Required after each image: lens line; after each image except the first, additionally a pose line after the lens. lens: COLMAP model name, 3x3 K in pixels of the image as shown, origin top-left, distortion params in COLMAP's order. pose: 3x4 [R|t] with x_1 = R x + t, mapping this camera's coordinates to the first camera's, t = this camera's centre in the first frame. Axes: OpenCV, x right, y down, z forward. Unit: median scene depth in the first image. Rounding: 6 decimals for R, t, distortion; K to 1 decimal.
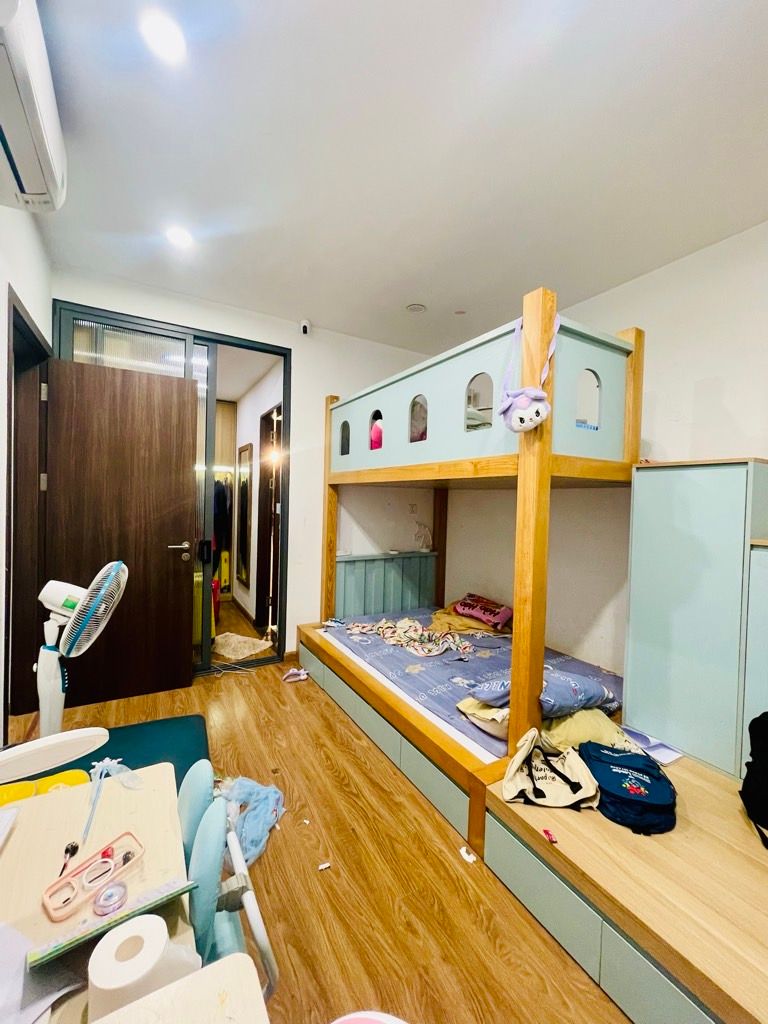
lens RADIAL K [[411.0, 0, 382.4], [0, 411.0, 508.6], [0, 0, 1]] dist [0.000429, 0.000153]
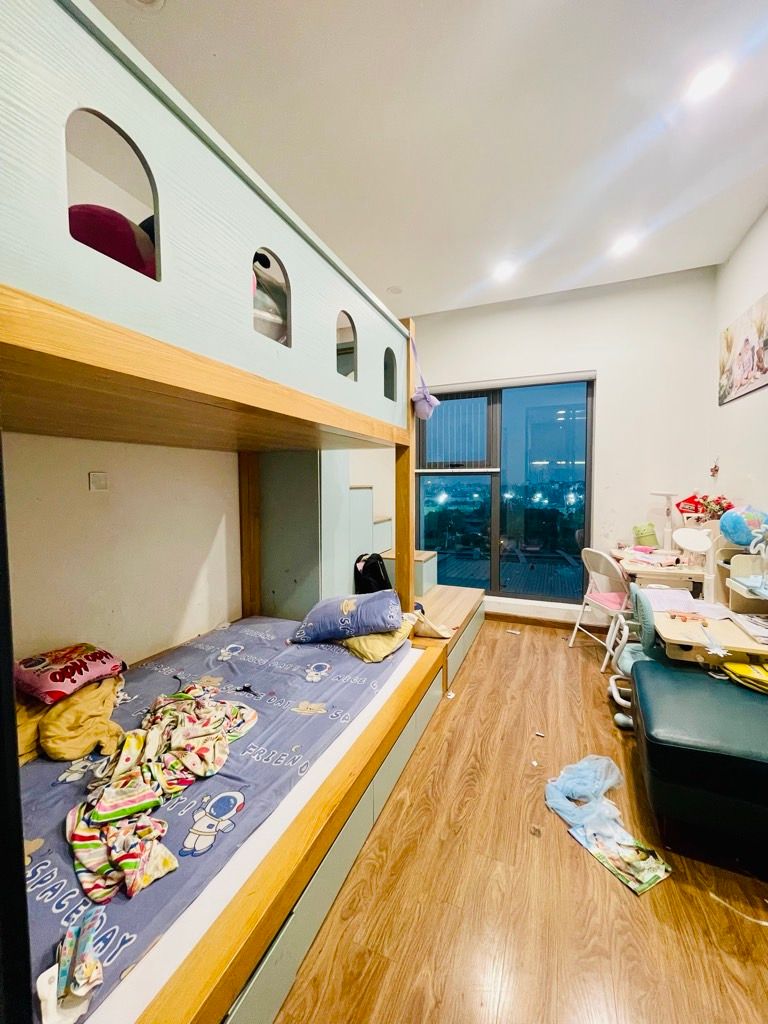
lens RADIAL K [[411.0, 0, 382.4], [0, 411.0, 509.7], [0, 0, 1]] dist [0.000429, 0.000153]
pose [[-0.593012, -0.072133, 0.801956, -0.617463], [0.008752, 0.995343, 0.095999, 0.002530], [-0.805146, 0.063948, -0.589619, 1.551755]]
